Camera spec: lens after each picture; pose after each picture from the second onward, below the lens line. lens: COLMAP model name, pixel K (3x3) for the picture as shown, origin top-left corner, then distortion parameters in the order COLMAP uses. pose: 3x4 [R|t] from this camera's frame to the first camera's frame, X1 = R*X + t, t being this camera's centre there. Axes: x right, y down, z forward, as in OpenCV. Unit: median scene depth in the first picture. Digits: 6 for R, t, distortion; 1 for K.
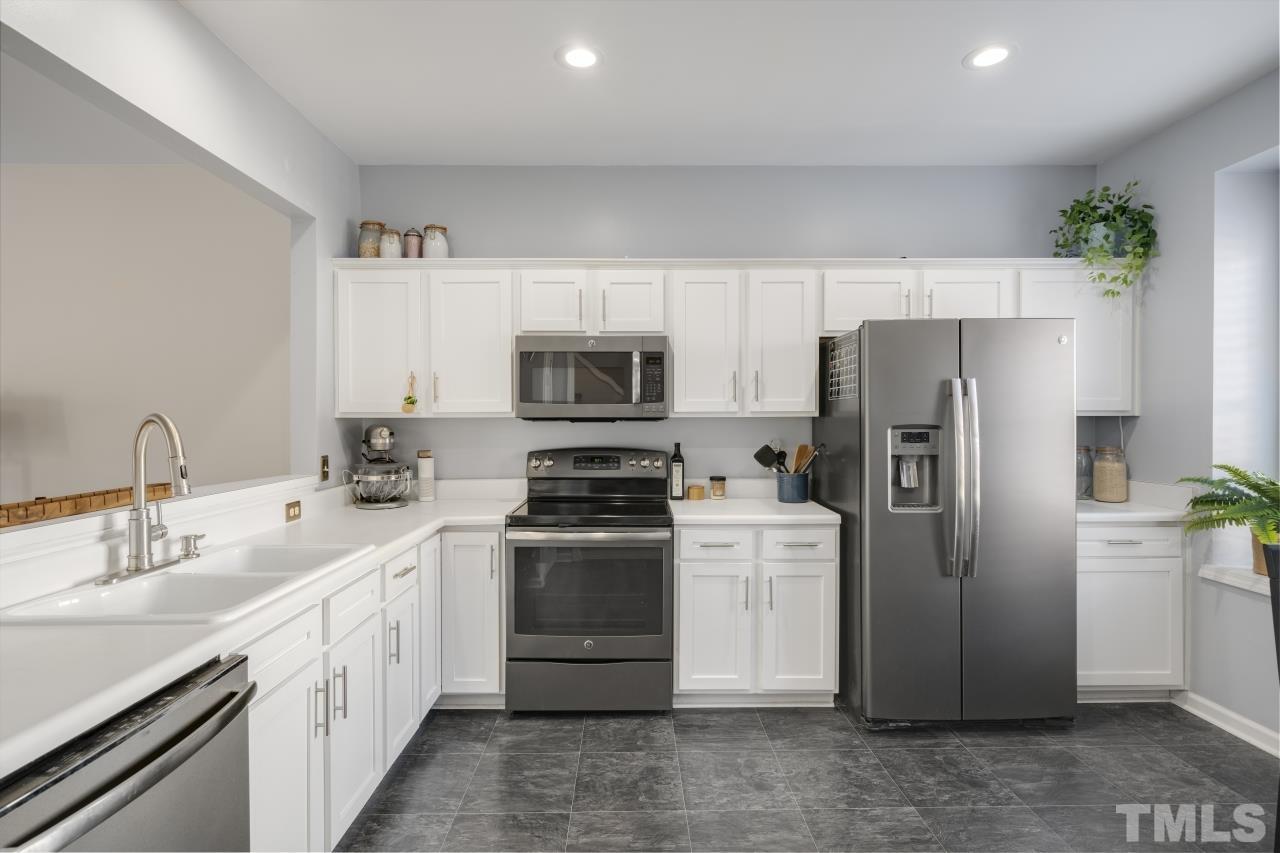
lens RADIAL K [[632.3, 0, 637.9], [0, 632.3, 427.5], [0, 0, 1]] dist [0.001136, 0.004160]
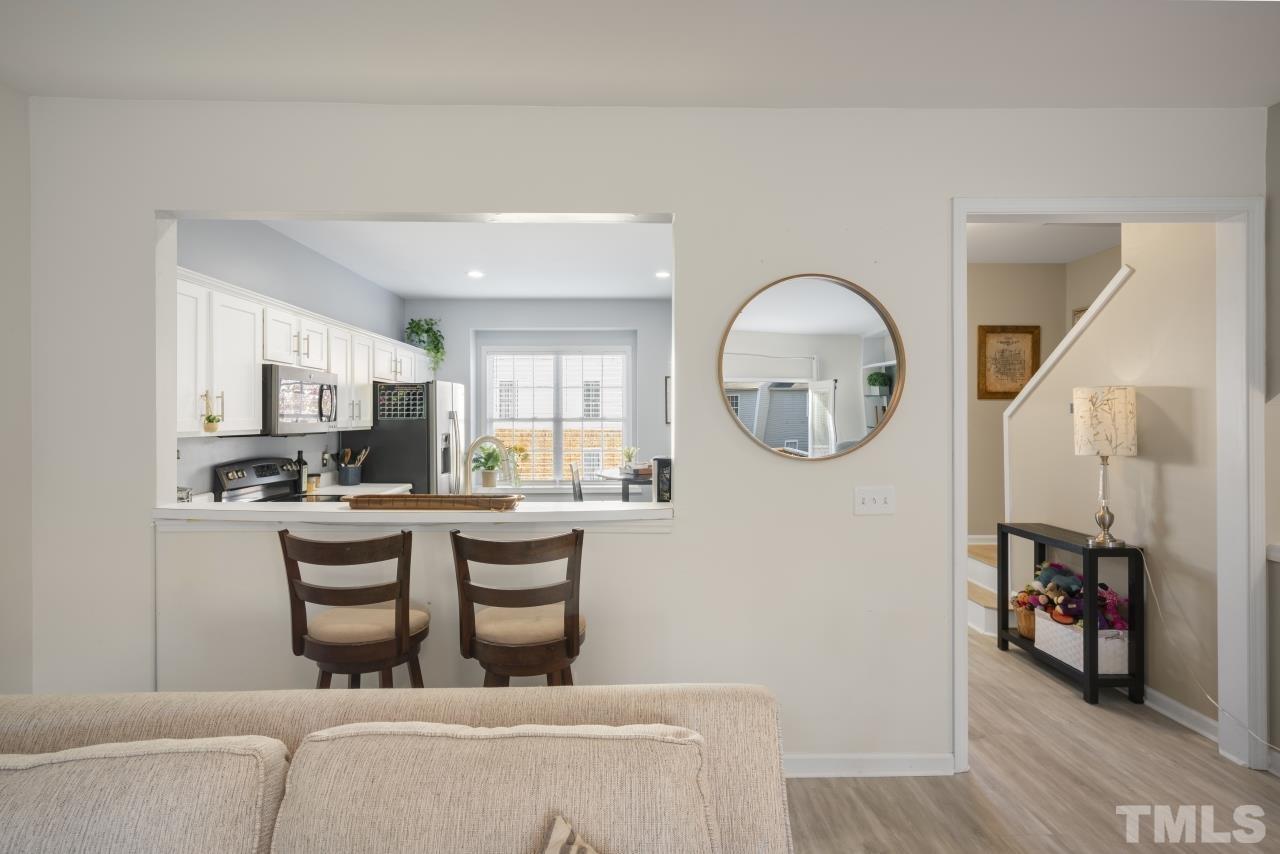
lens RADIAL K [[612.3, 0, 642.0], [0, 612.3, 421.7], [0, 0, 1]] dist [0.004231, 0.000782]
pose [[-0.012124, -0.002601, 0.999923, -1.416733], [0.013980, 0.999898, 0.002771, -0.034175], [-0.999829, 0.014013, -0.012086, 0.352550]]
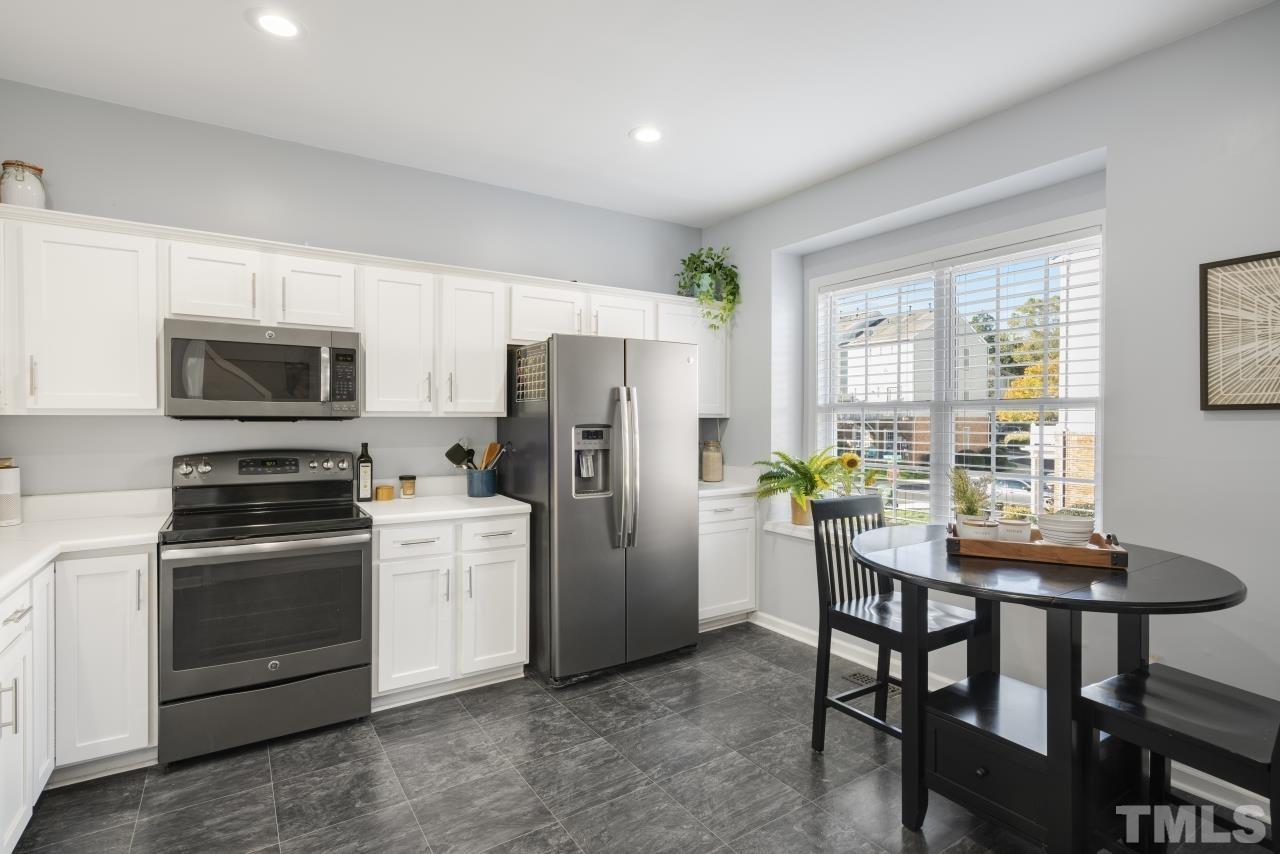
lens RADIAL K [[632.3, 0, 635.7], [0, 632.3, 426.2], [0, 0, 1]] dist [0.001136, 0.004160]
pose [[0.843203, -0.001806, 0.537592, -0.126146], [0.001879, 0.999998, 0.000412, -0.001167], [-0.537591, 0.000663, 0.843205, -0.049587]]
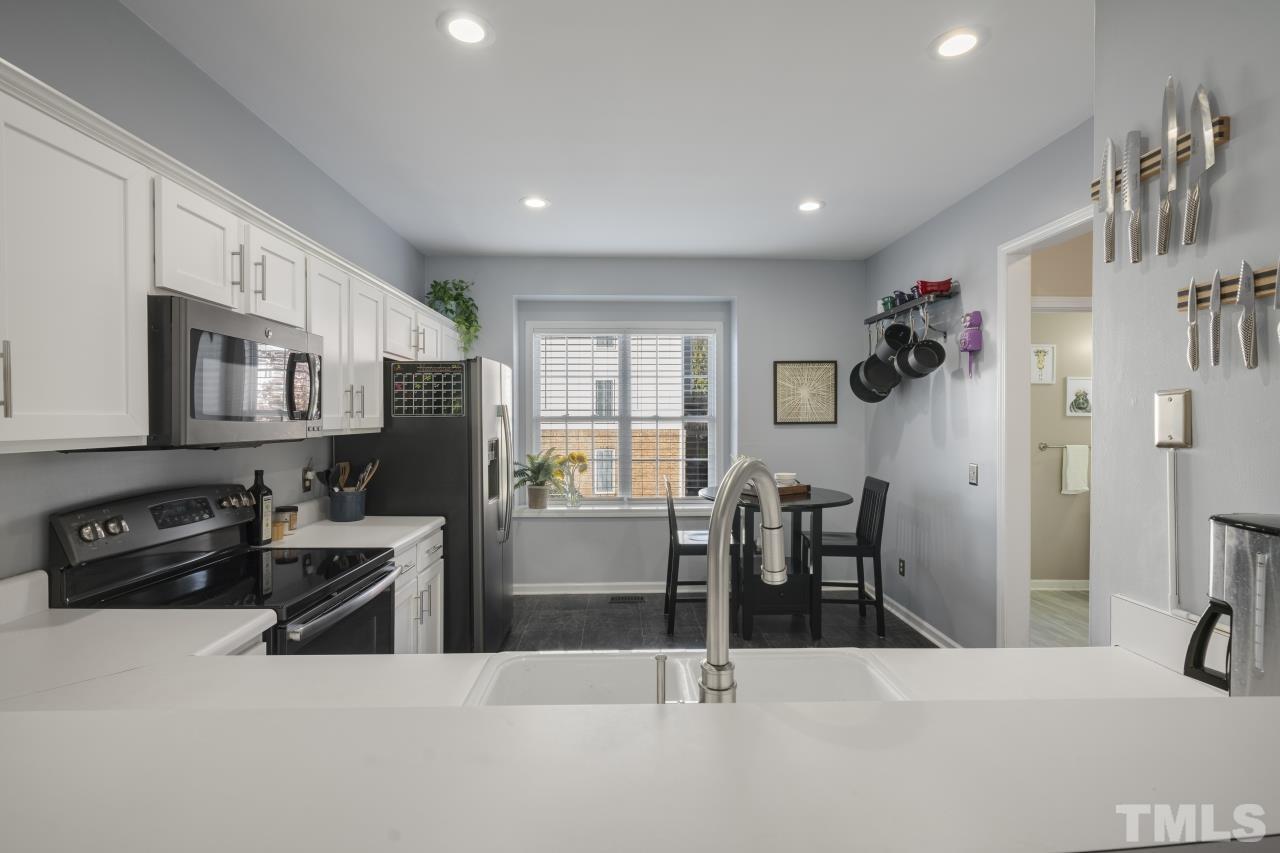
lens RADIAL K [[583.7, 0, 646.4], [0, 583.7, 428.3], [0, 0, 1]] dist [0.002308, 0.000834]
pose [[-0.029873, -0.013285, 0.999465, -0.757115], [0.011520, 0.999841, 0.013635, -0.035129], [-0.999487, 0.011921, -0.029716, 0.643667]]
